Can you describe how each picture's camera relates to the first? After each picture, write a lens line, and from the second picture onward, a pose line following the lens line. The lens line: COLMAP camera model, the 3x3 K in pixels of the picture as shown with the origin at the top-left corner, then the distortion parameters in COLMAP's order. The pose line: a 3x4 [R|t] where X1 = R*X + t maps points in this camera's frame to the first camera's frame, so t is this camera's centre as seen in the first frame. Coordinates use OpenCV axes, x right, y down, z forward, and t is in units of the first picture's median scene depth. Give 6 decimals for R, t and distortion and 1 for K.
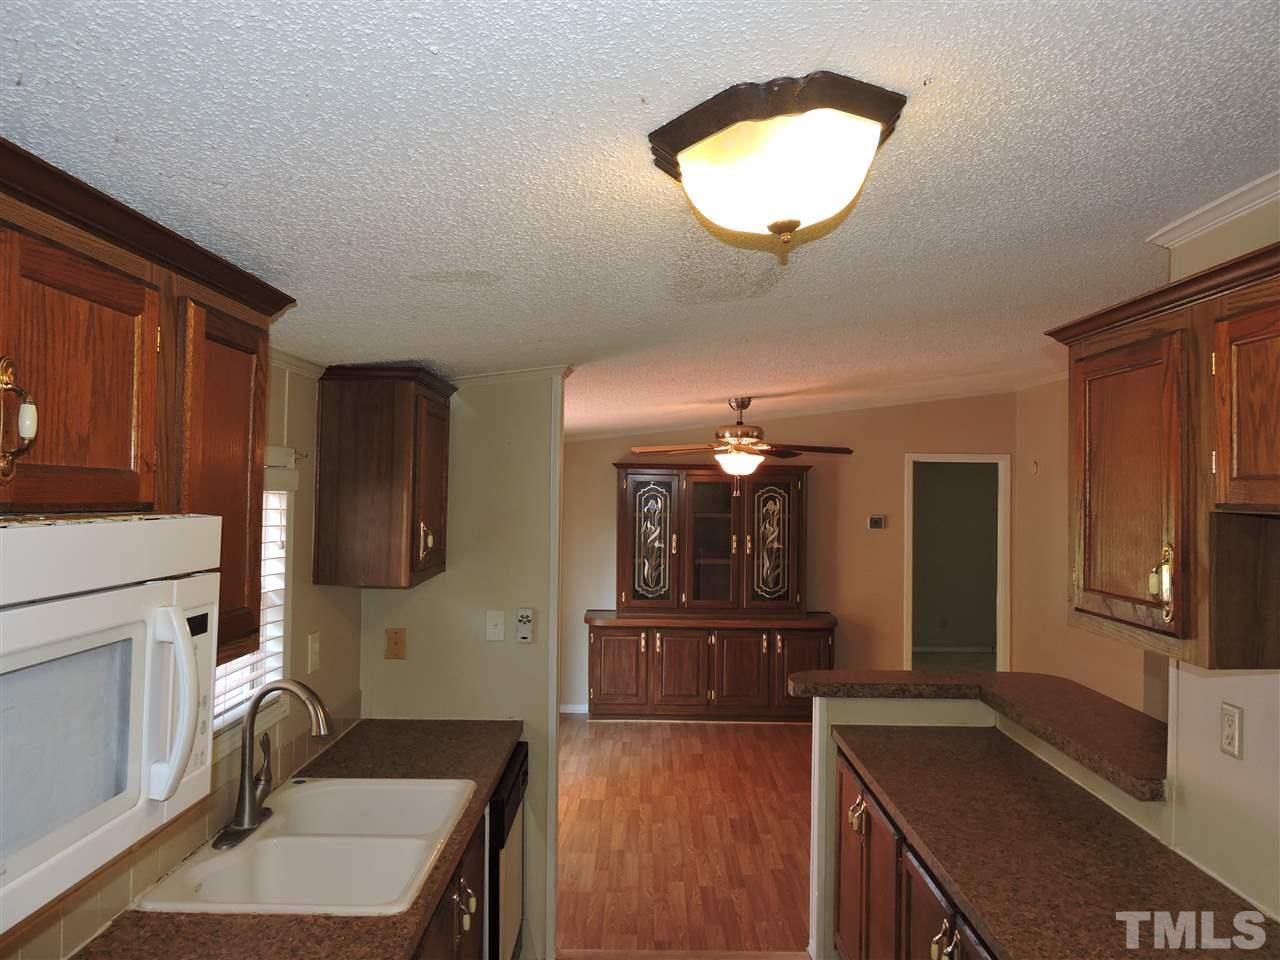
lens RADIAL K [[915.1, 0, 638.8], [0, 915.1, 482.5], [0, 0, 1]] dist [-0.002676, 0.000427]
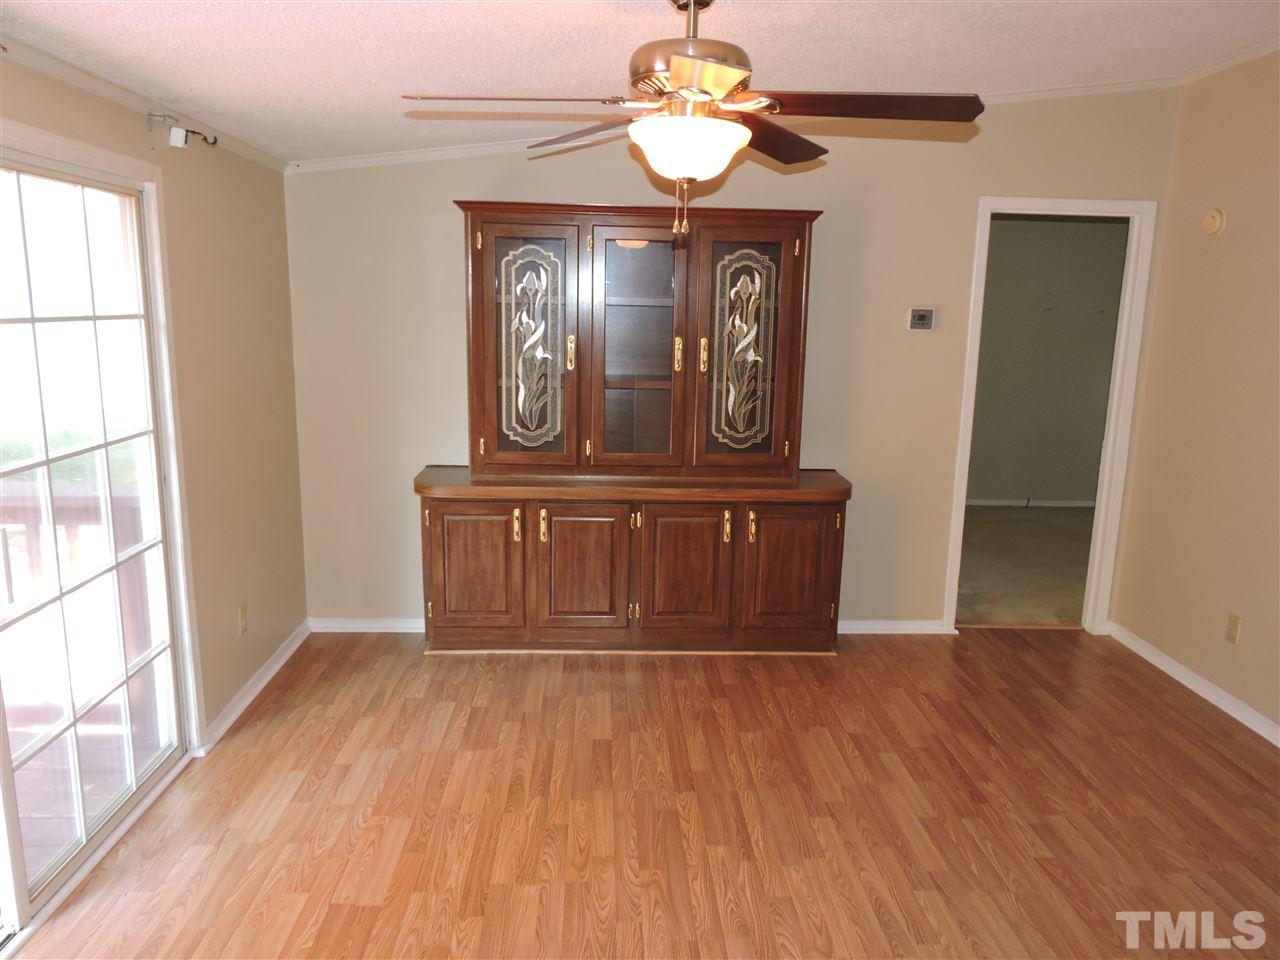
lens RADIAL K [[915.1, 0, 641.0], [0, 915.1, 485.7], [0, 0, 1]] dist [-0.002676, 0.000427]
pose [[0.998400, -0.001454, 0.056518, 0.049963], [-0.010006, 0.979347, 0.201937, 0.033429], [-0.055645, -0.202180, 0.977766, 0.437555]]
